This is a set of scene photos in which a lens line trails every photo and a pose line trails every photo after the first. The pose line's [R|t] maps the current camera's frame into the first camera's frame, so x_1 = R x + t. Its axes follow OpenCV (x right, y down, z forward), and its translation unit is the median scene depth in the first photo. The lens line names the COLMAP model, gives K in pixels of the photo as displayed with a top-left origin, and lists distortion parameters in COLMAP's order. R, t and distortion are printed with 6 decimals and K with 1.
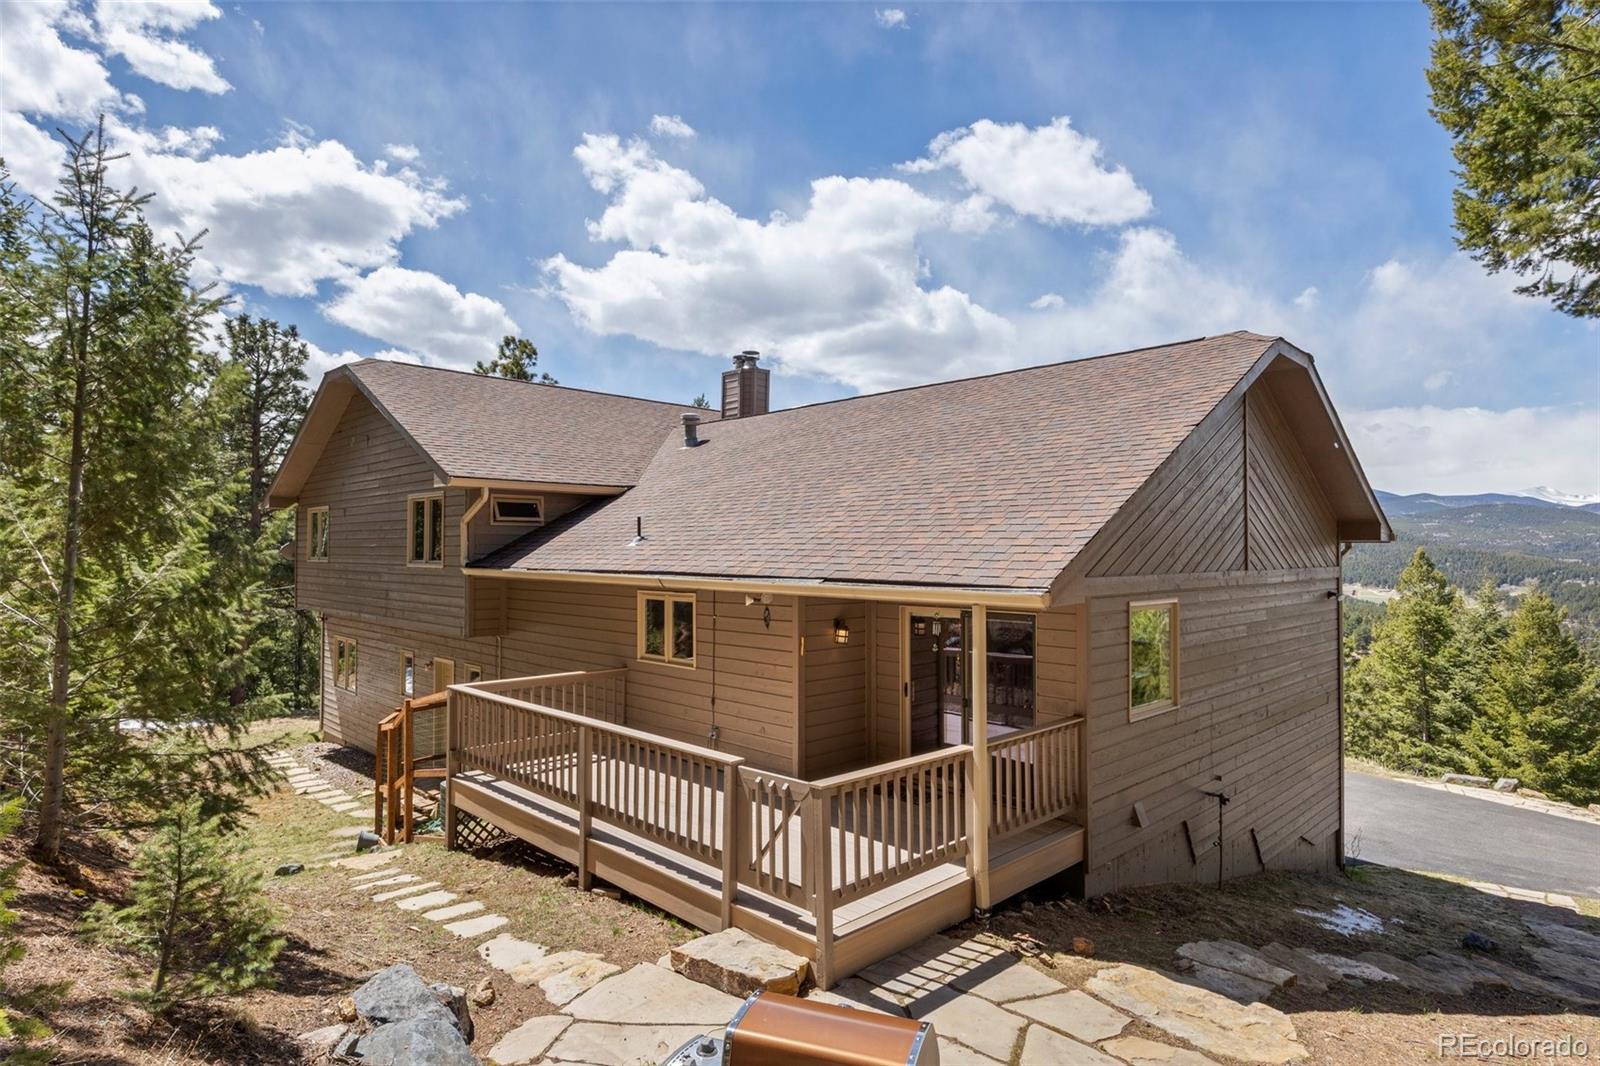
lens RADIAL K [[861.0, 0, 800.0], [0, 861.0, 533.0], [0, 0, 1]] dist [-0.003398, -0.000887]
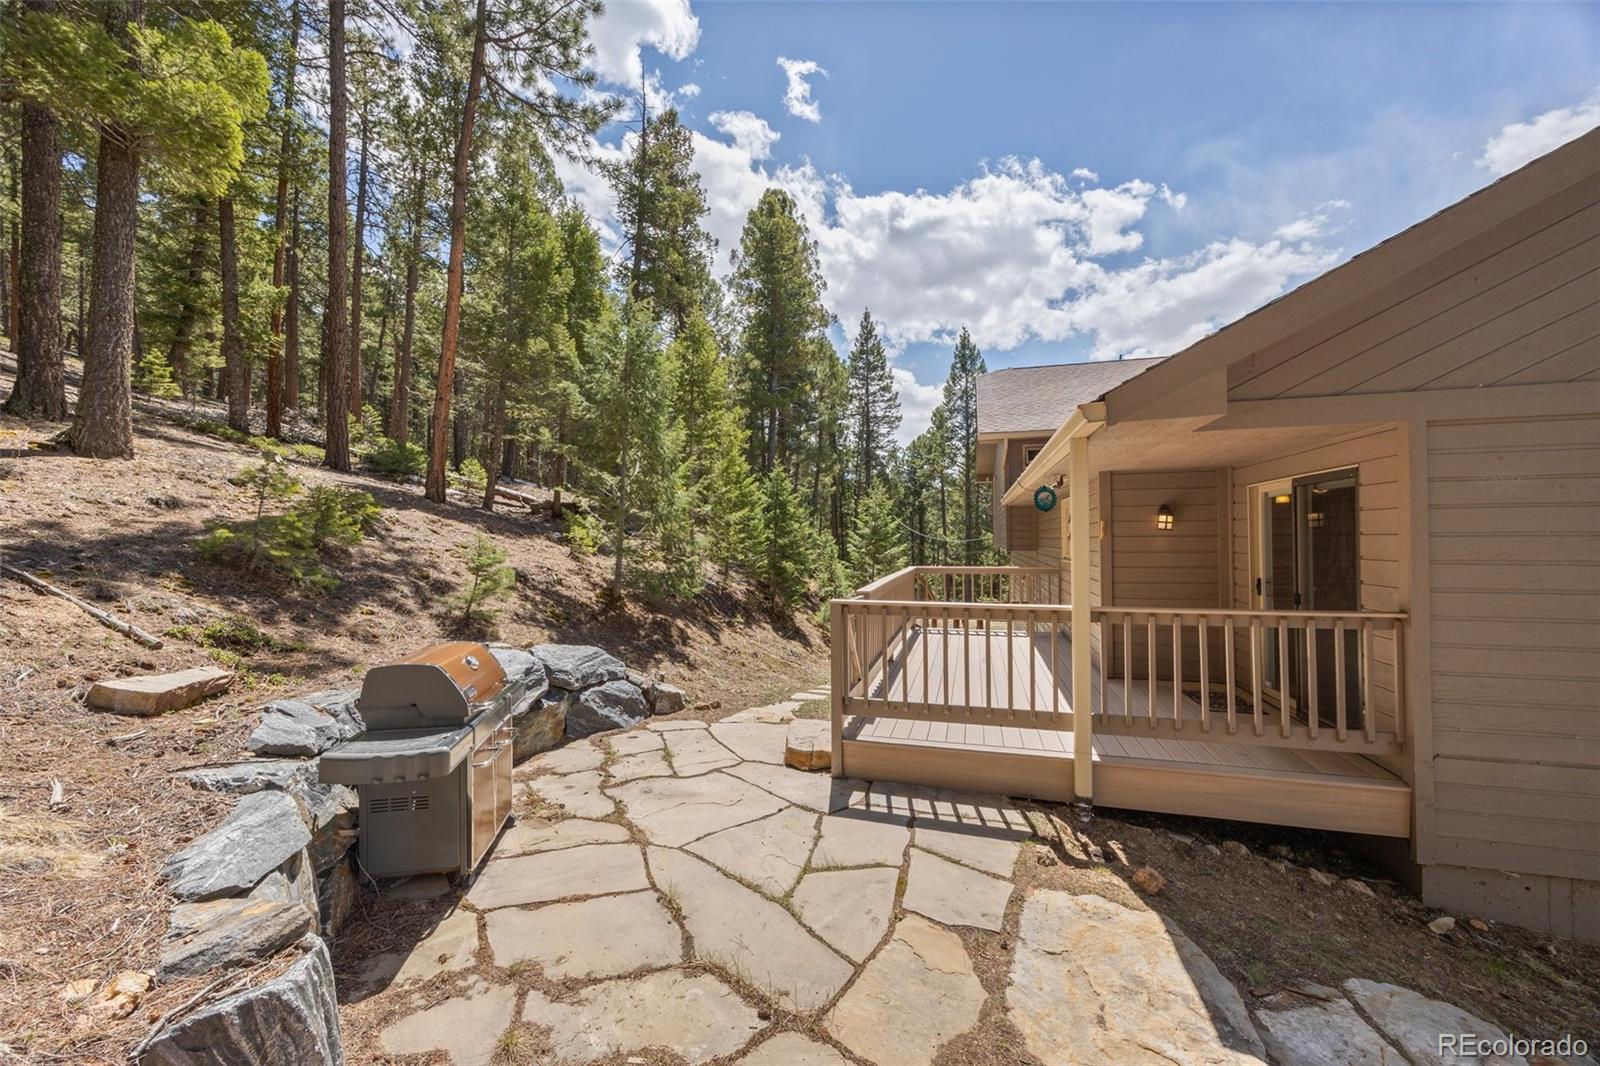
lens RADIAL K [[612.9, 0, 803.3], [0, 612.9, 537.3], [0, 0, 1]] dist [-0.000146, -0.000002]
pose [[0.502923, -0.006763, -0.864305, 0.690415], [0.022749, 0.999727, 0.005414, 0.202785], [0.864032, -0.022385, 0.502939, 0.547064]]
